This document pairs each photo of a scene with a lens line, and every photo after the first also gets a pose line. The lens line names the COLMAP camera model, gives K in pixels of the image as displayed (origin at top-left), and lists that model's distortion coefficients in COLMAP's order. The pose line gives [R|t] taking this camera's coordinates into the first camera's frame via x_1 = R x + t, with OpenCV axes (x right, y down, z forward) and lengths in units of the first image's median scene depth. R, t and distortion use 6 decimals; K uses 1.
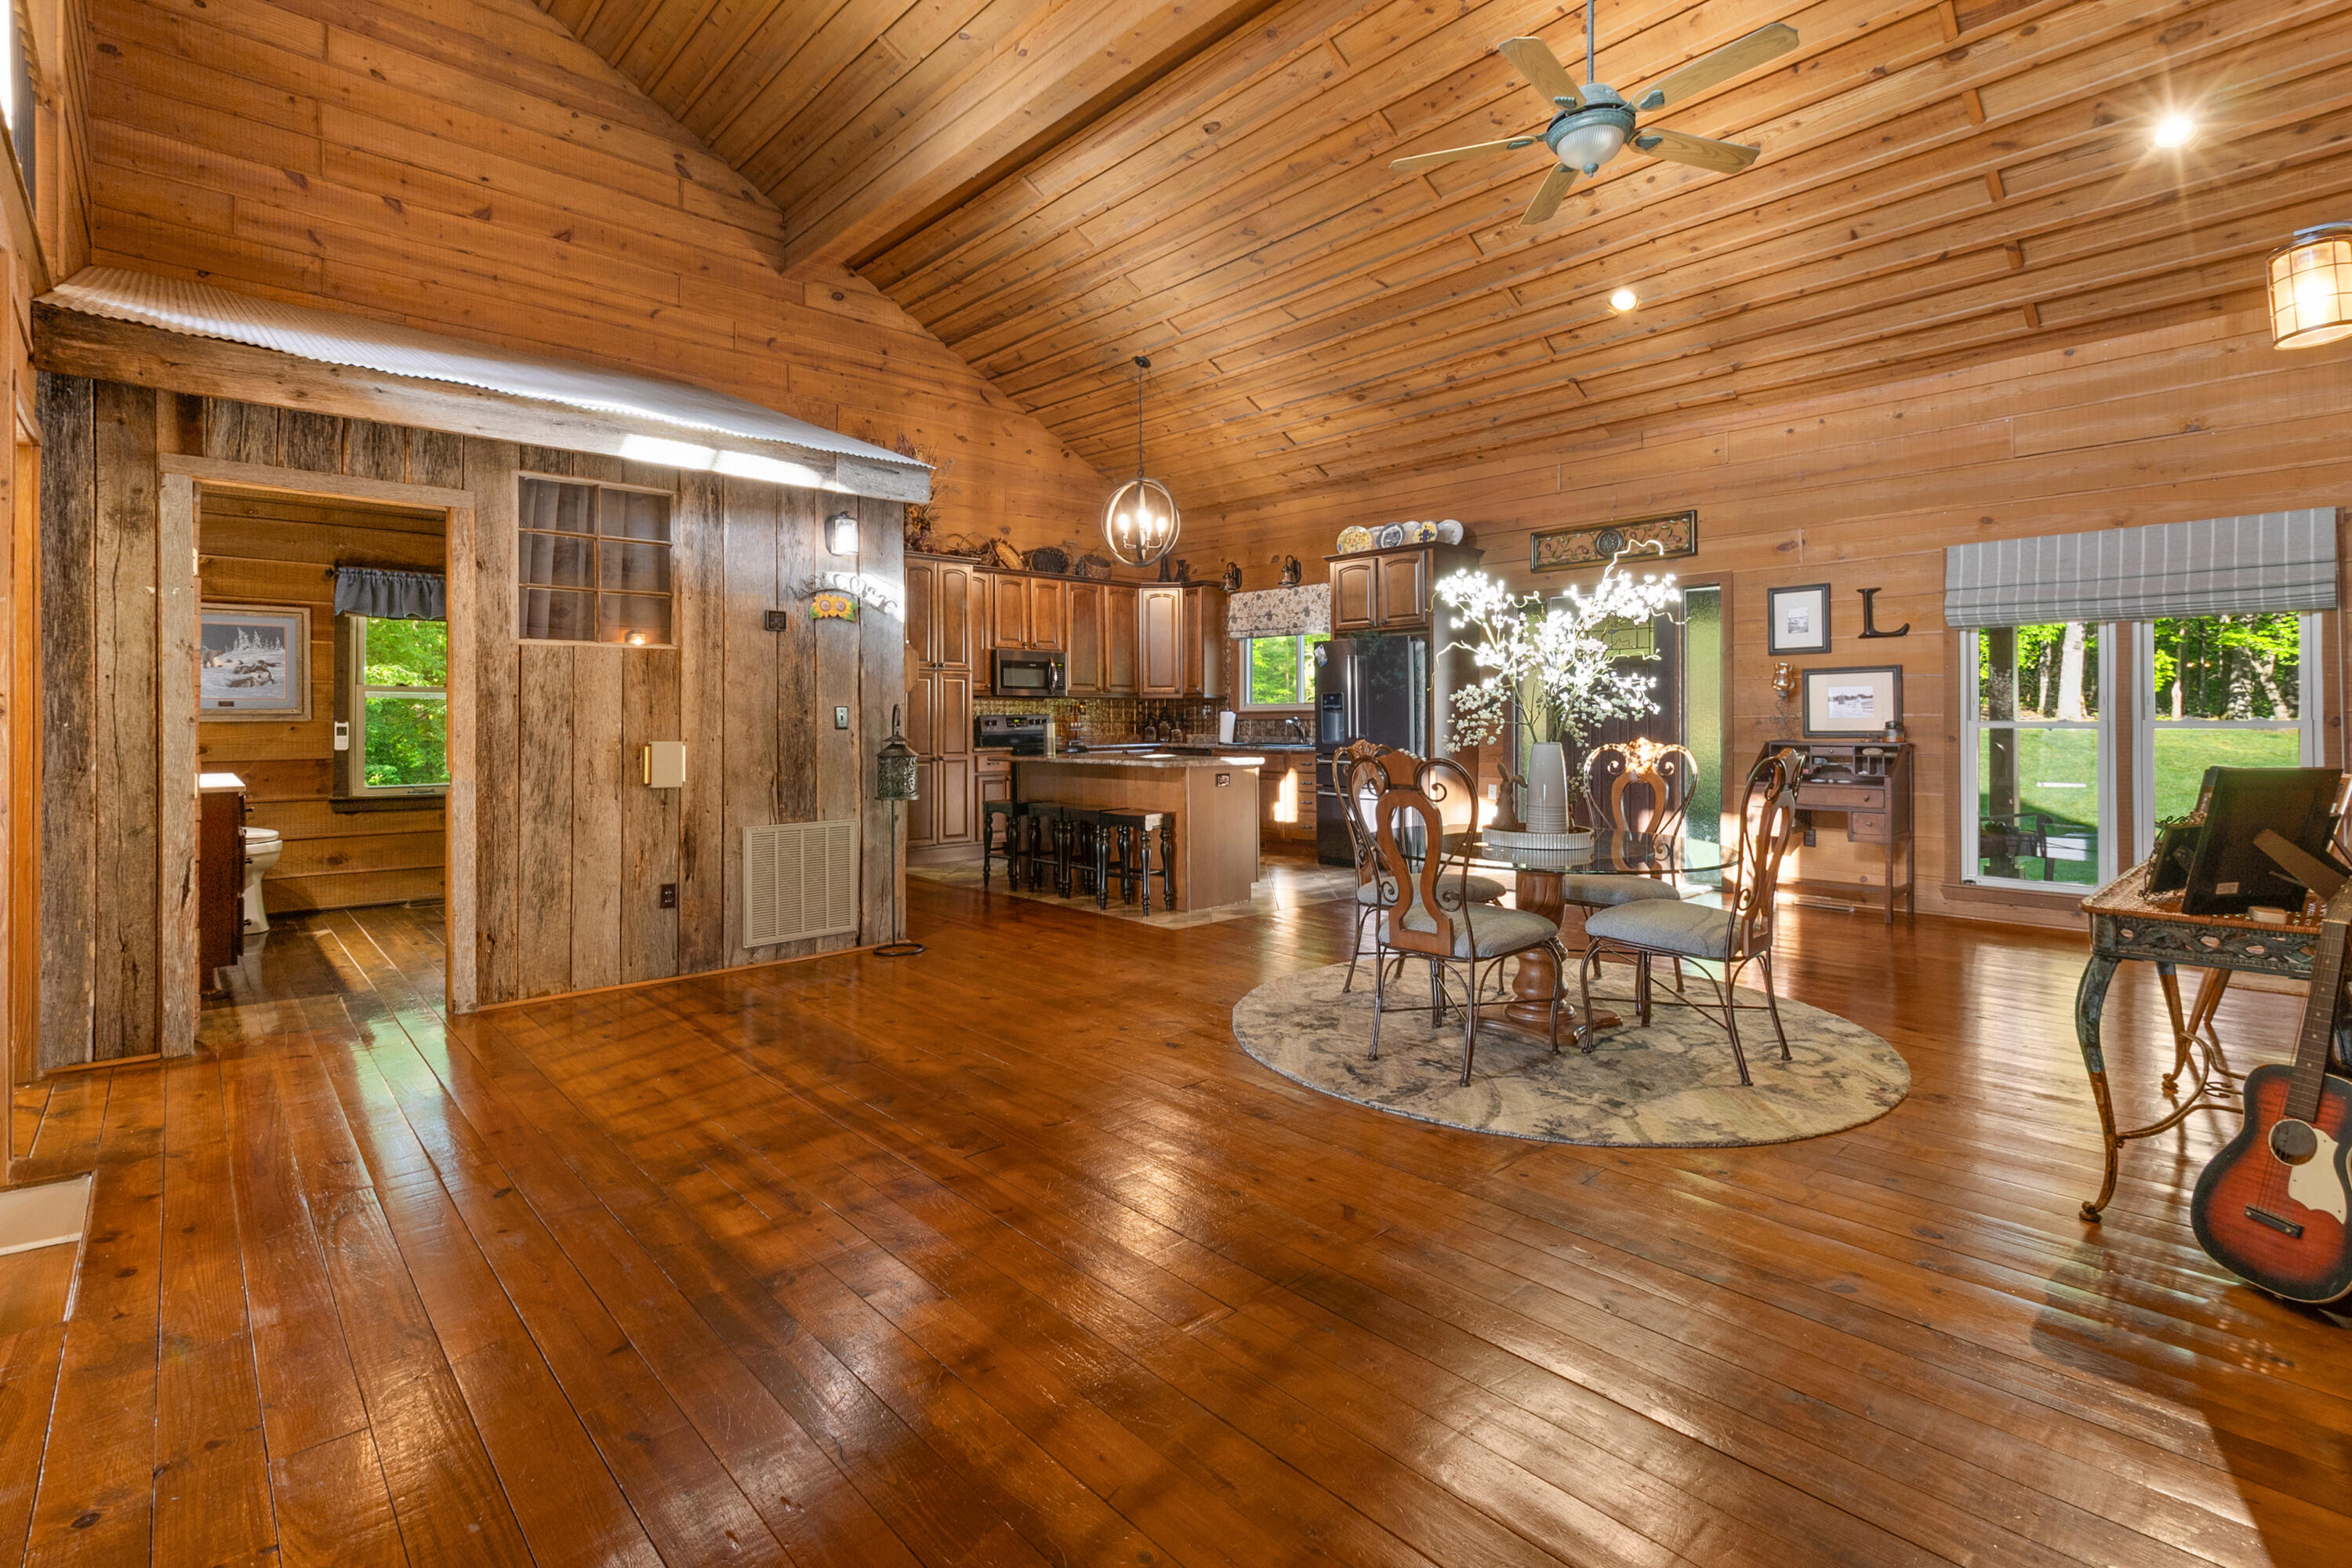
lens RADIAL K [[1082.7, 0, 1186.1], [0, 1082.7, 715.3], [0, 0, 1]] dist [0.007755, -0.000094]
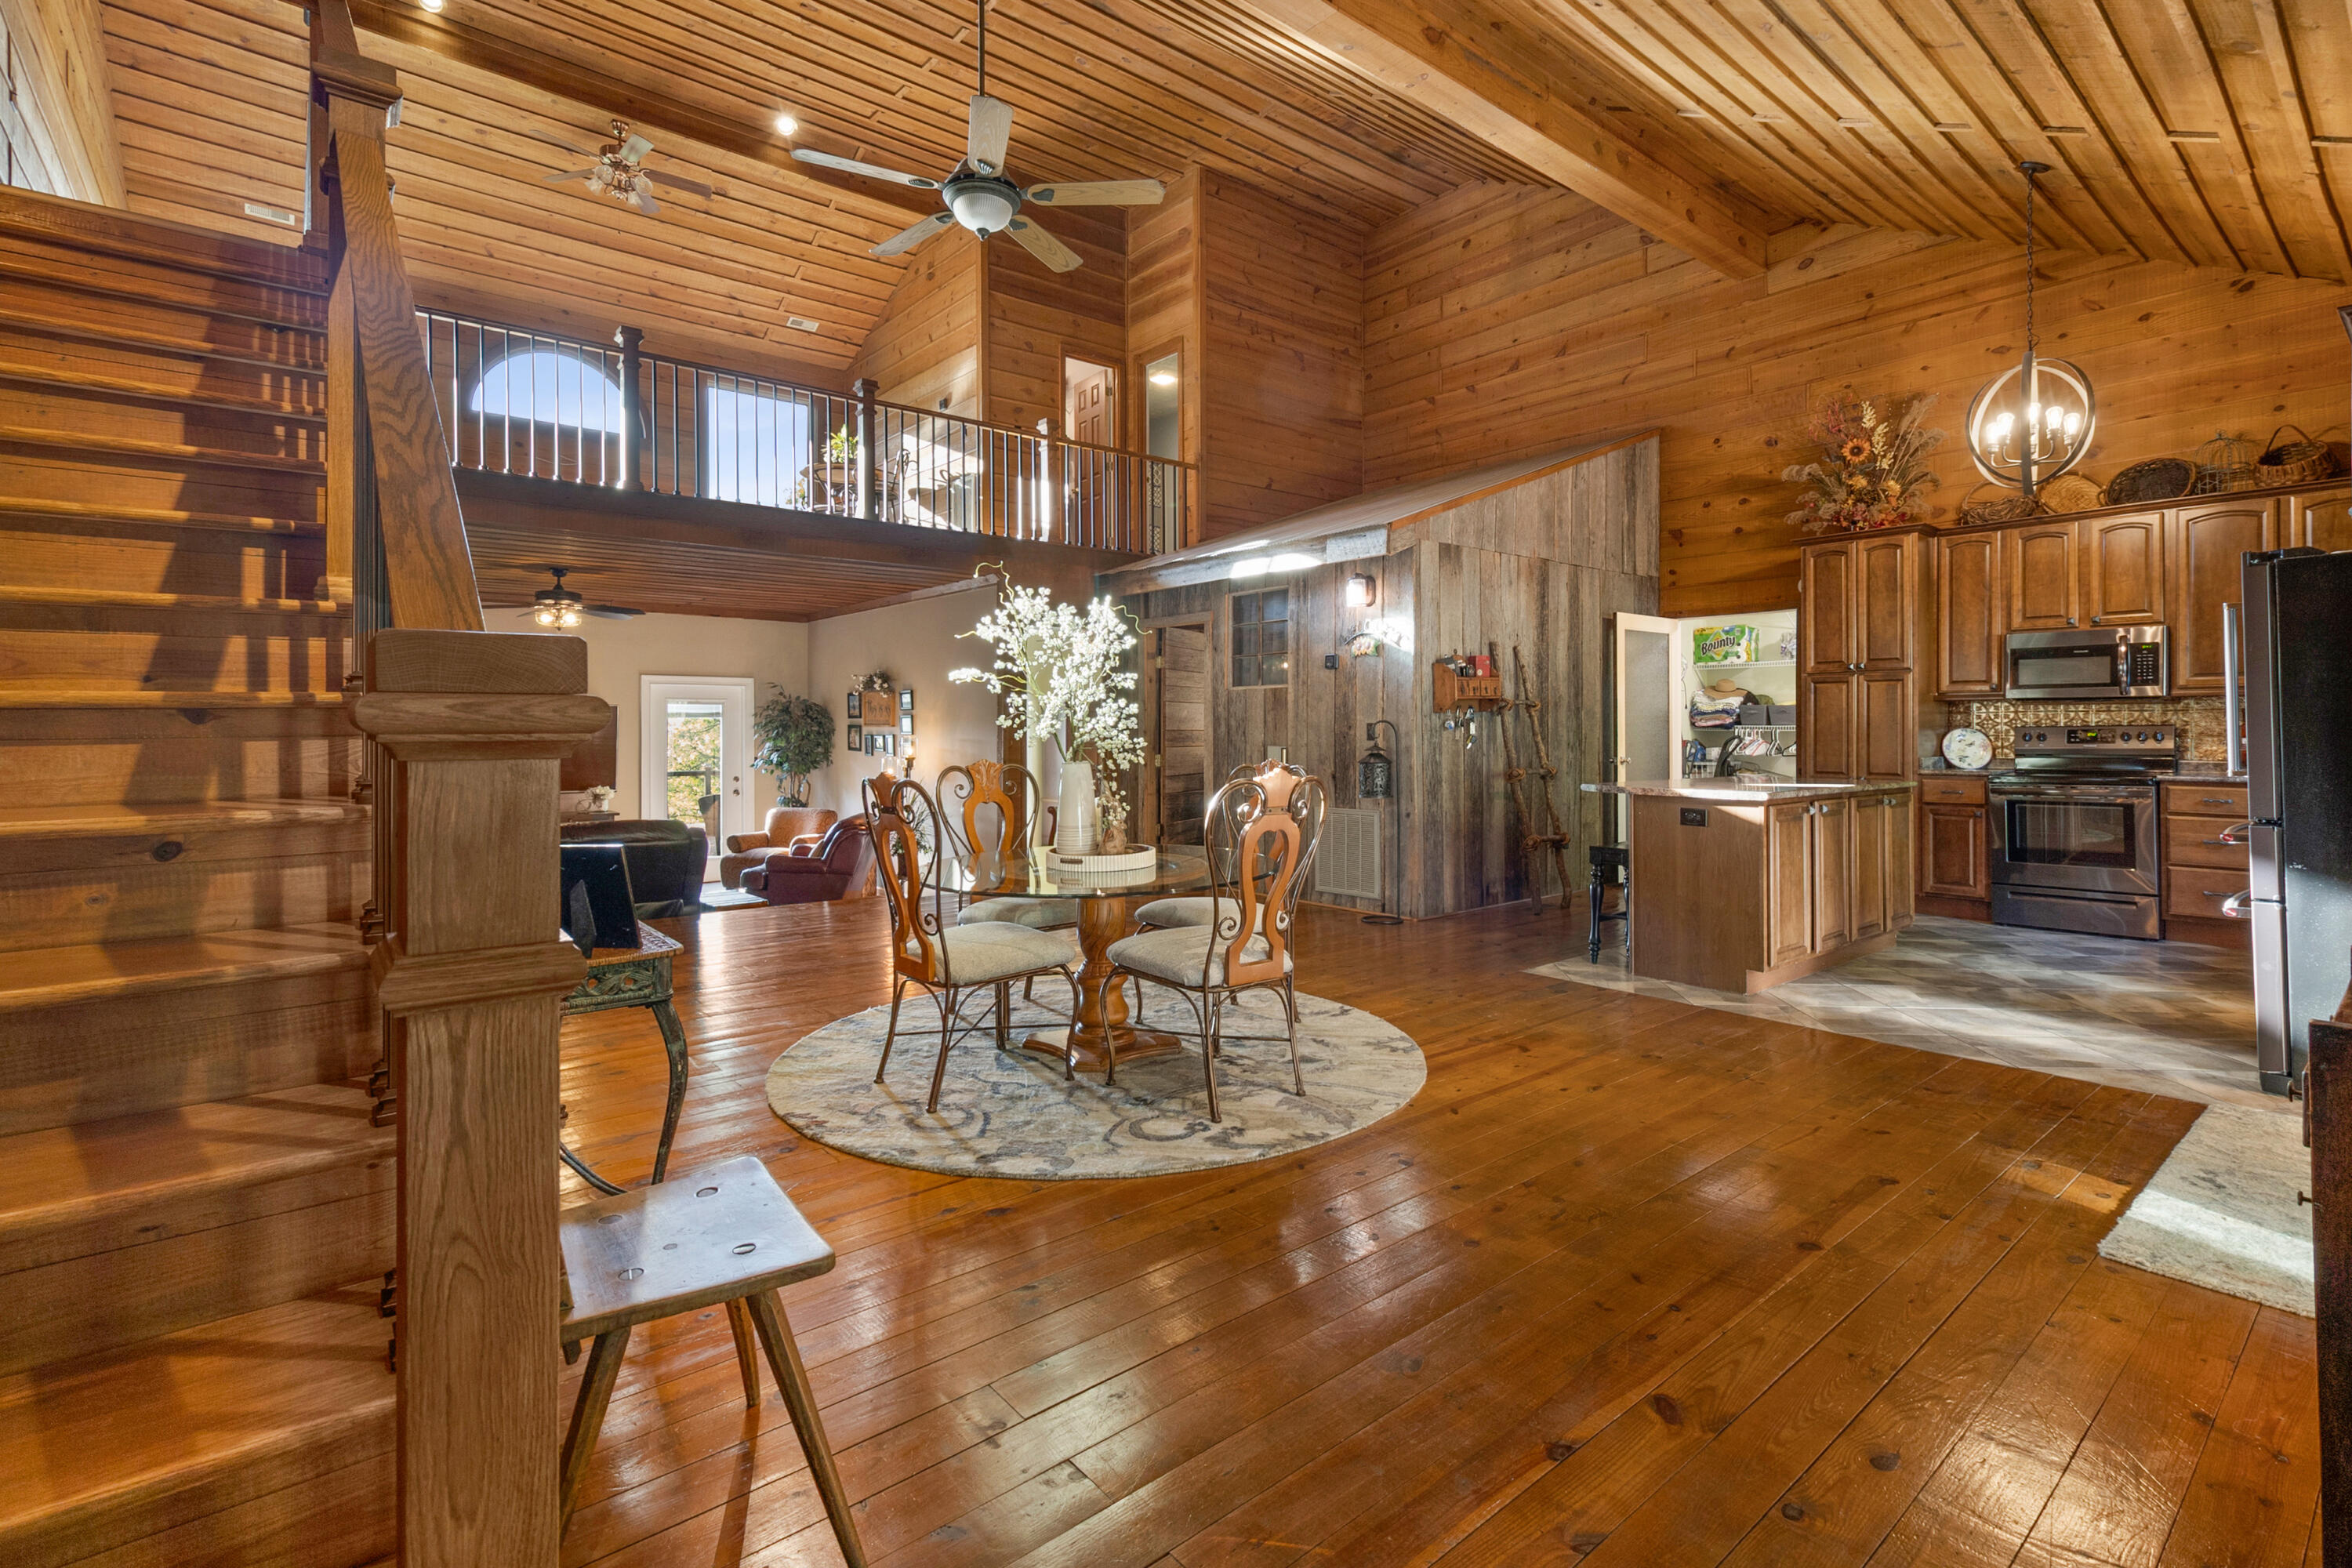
lens RADIAL K [[1082.7, 0, 1186.1], [0, 1082.7, 715.3], [0, 0, 1]] dist [0.007755, -0.000094]
pose [[-0.062459, -0.008738, -0.998009, 0.561343], [0.005949, 0.999941, -0.009127, -0.003924], [0.998030, -0.006507, -0.062403, 0.493597]]
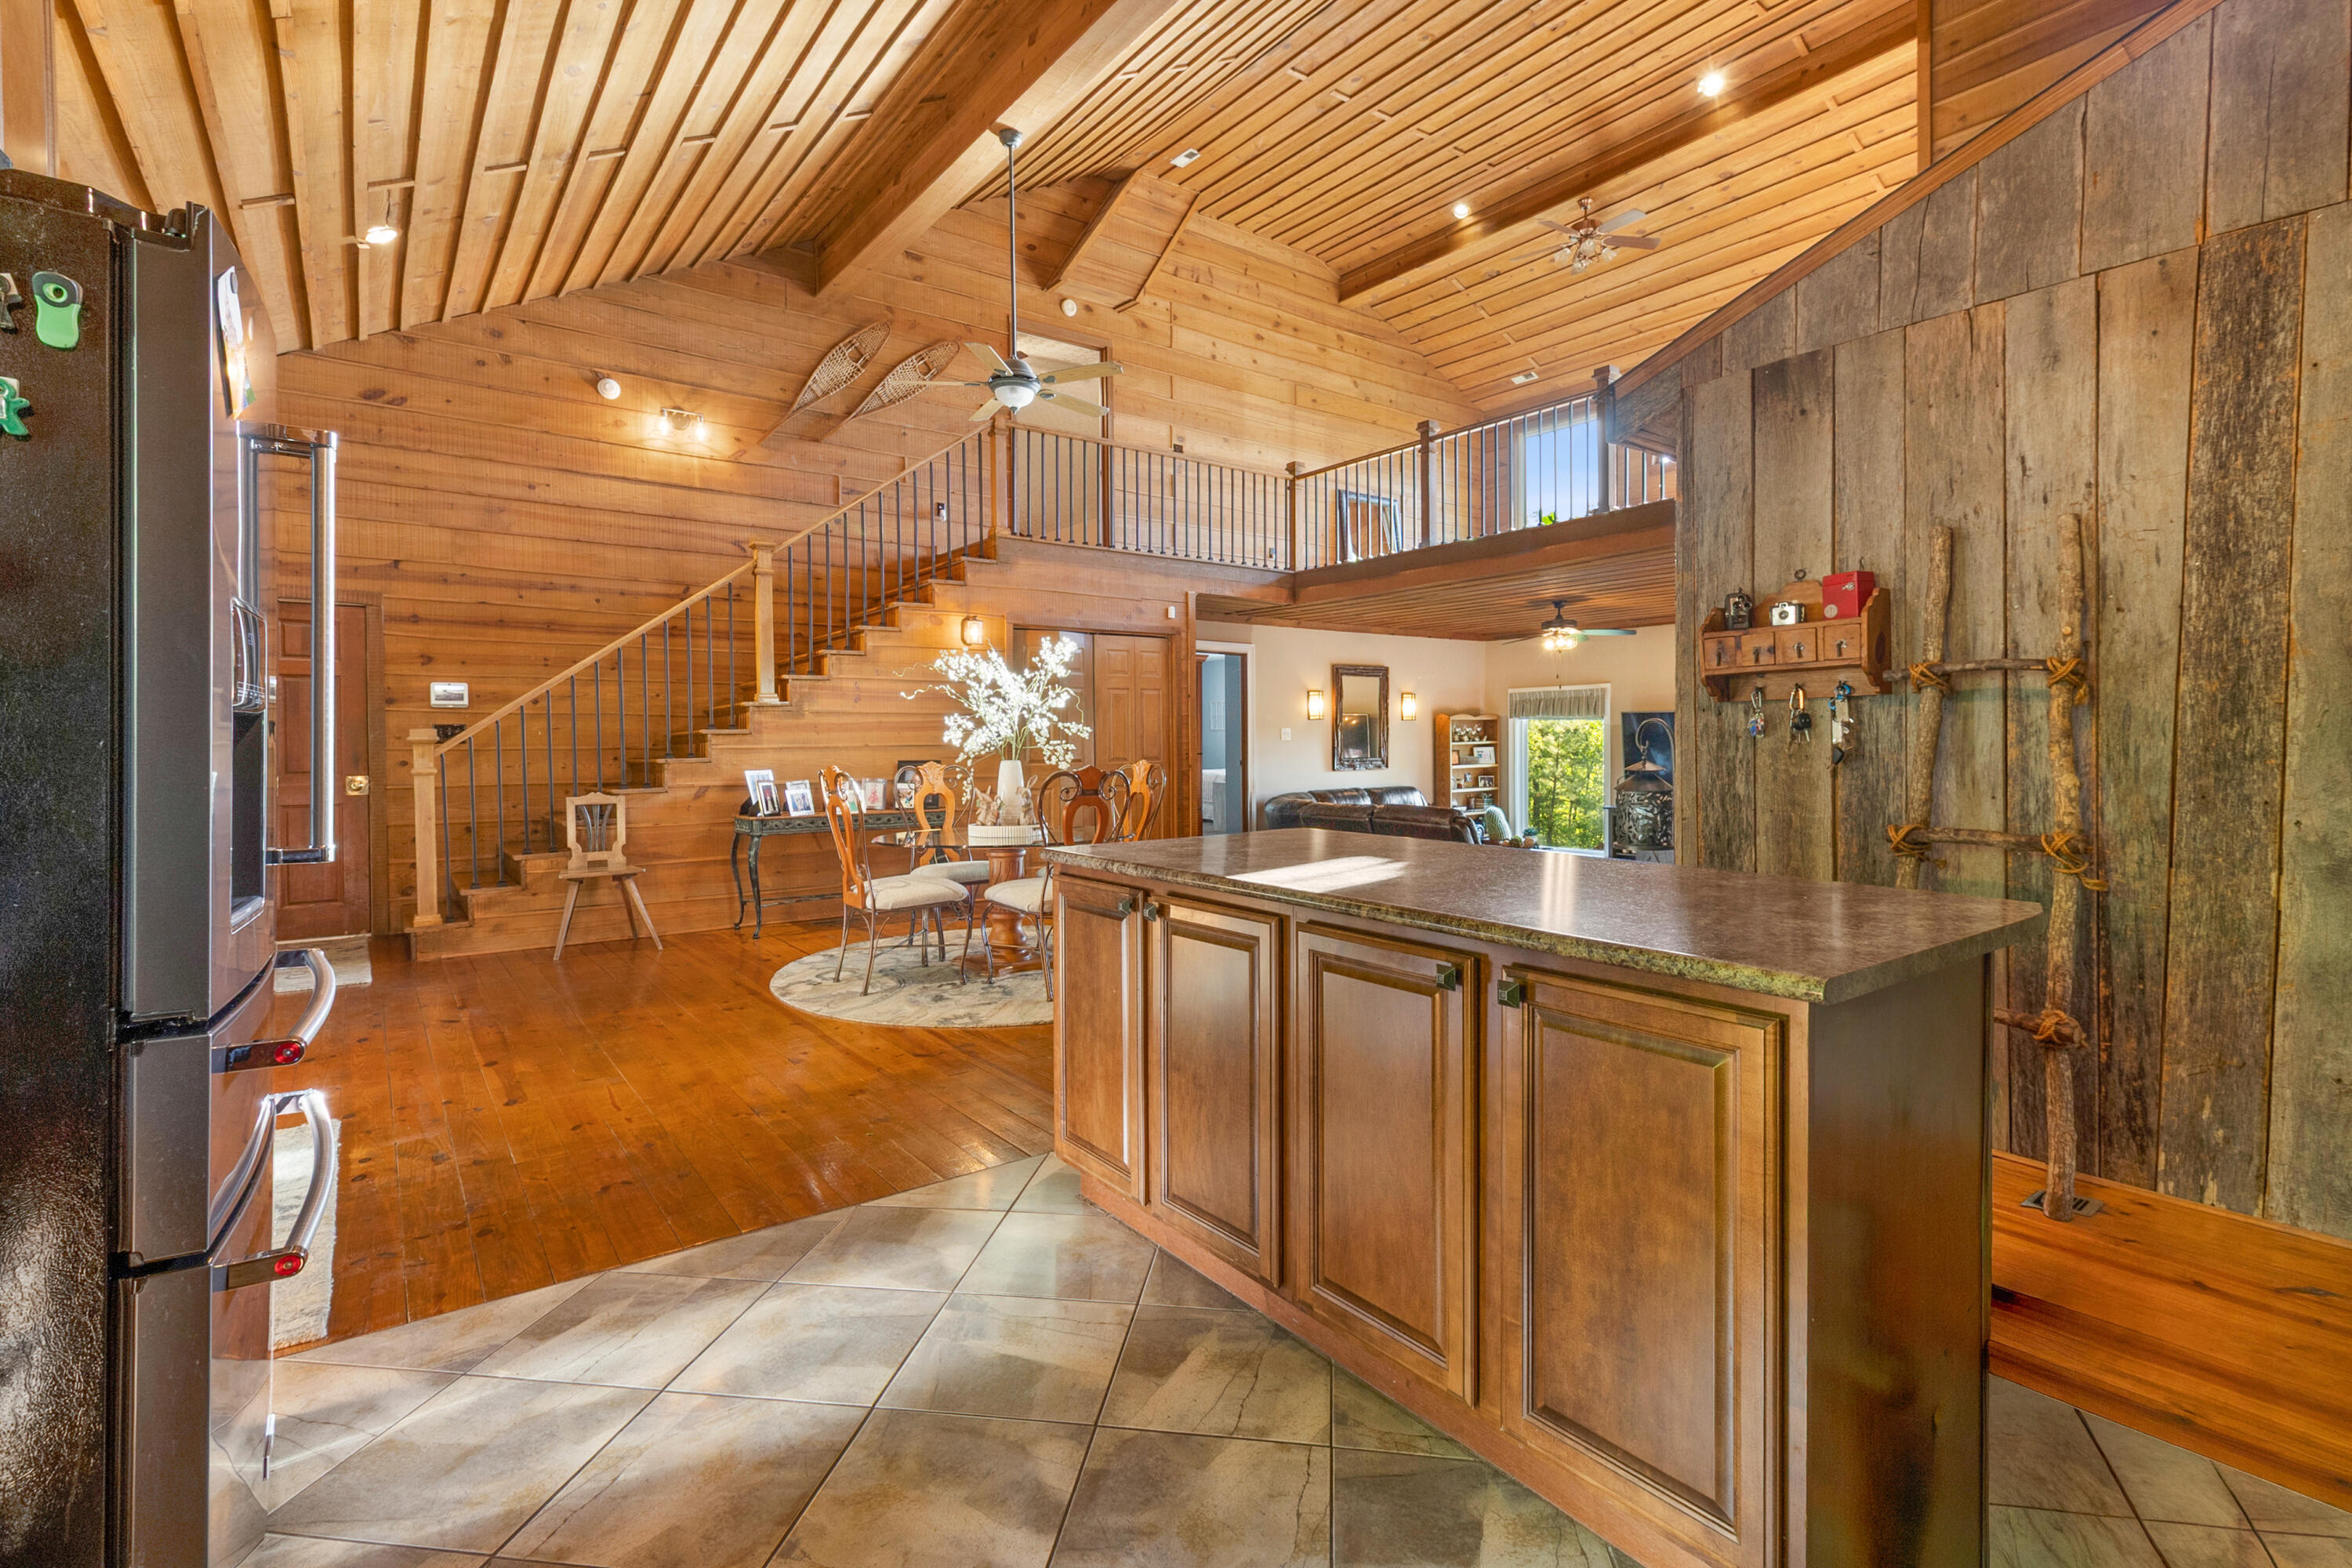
lens RADIAL K [[1066.1, 0, 1178.9], [0, 1066.1, 746.7], [0, 0, 1]] dist [0.003569, 0.000051]
pose [[-0.995389, 0.009312, 0.095470, -0.007756], [0.009556, 0.999952, 0.002096, 0.002534], [-0.095446, 0.002999, -0.995430, 1.001665]]
